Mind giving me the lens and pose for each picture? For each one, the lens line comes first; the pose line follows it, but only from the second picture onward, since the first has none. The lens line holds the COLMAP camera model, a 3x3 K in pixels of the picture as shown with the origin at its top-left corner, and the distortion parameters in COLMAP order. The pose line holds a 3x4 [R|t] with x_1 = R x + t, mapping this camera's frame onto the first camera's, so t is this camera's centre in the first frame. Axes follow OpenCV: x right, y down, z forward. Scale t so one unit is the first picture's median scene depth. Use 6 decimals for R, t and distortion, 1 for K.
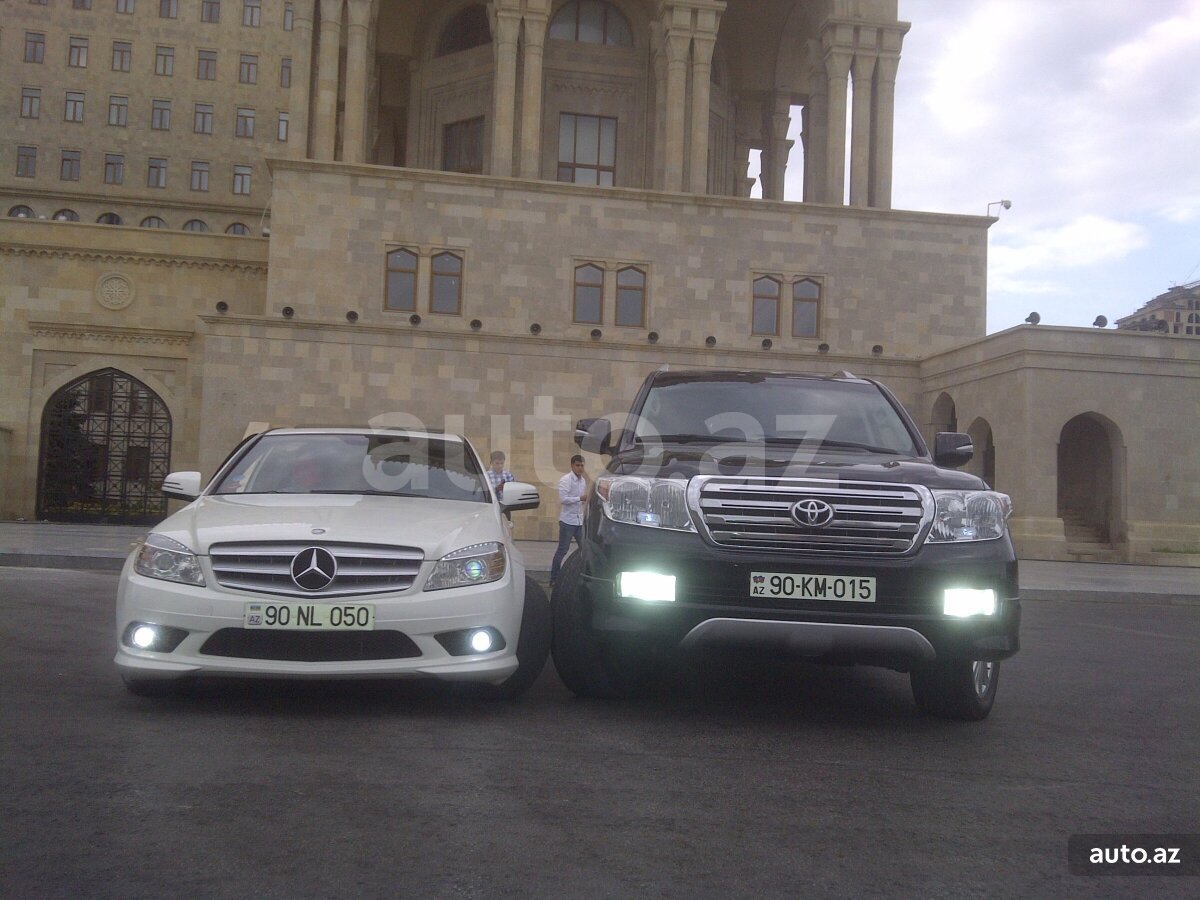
lens RADIAL K [[1162.4, 0, 600.0], [0, 1162.4, 450.0], [0, 0, 1]] dist [0.030317, -0.010091]
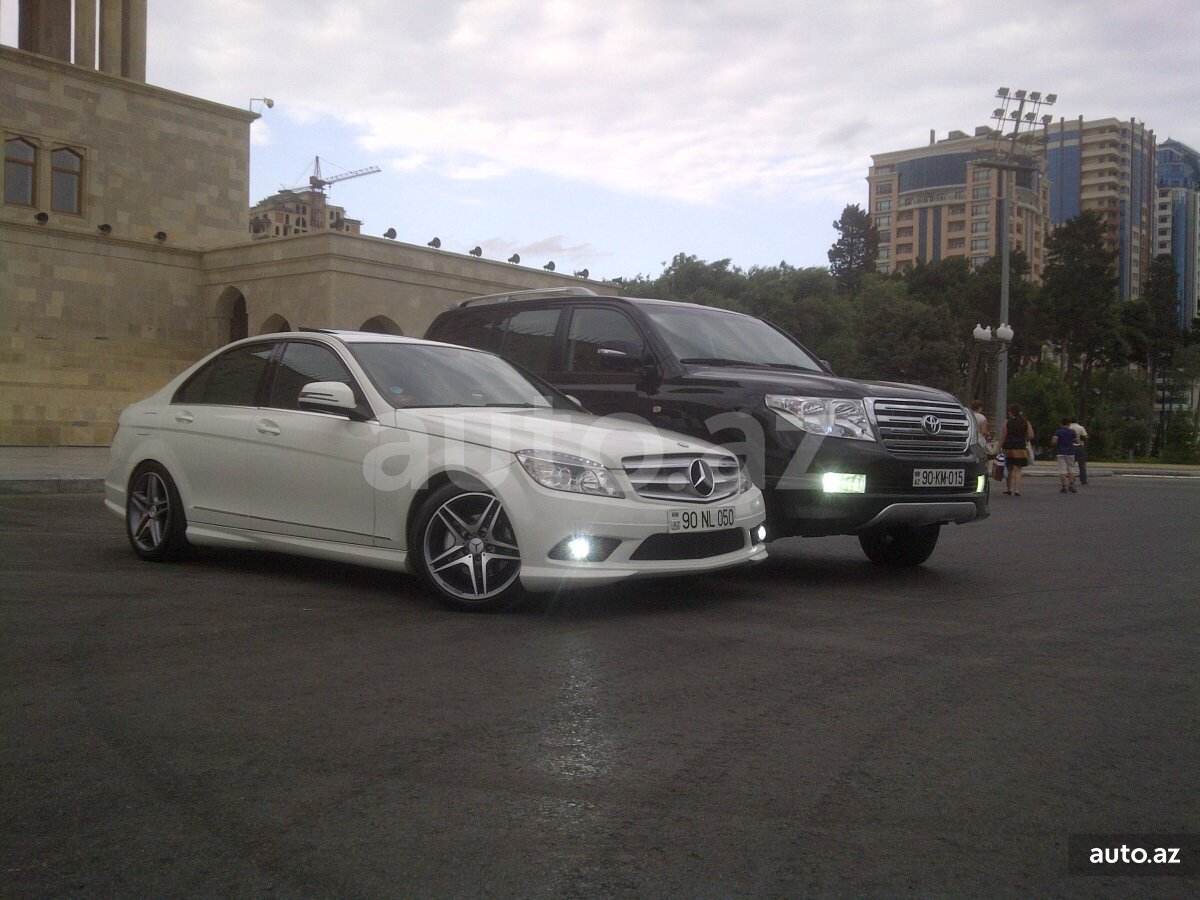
lens RADIAL K [[1162.4, 0, 600.0], [0, 1162.4, 450.0], [0, 0, 1]] dist [0.030317, -0.010091]
pose [[0.758842, -0.021906, 0.650907, -0.129152], [-0.039153, 0.996092, 0.079168, -0.001395], [-0.650097, -0.085561, 0.755019, 0.025463]]
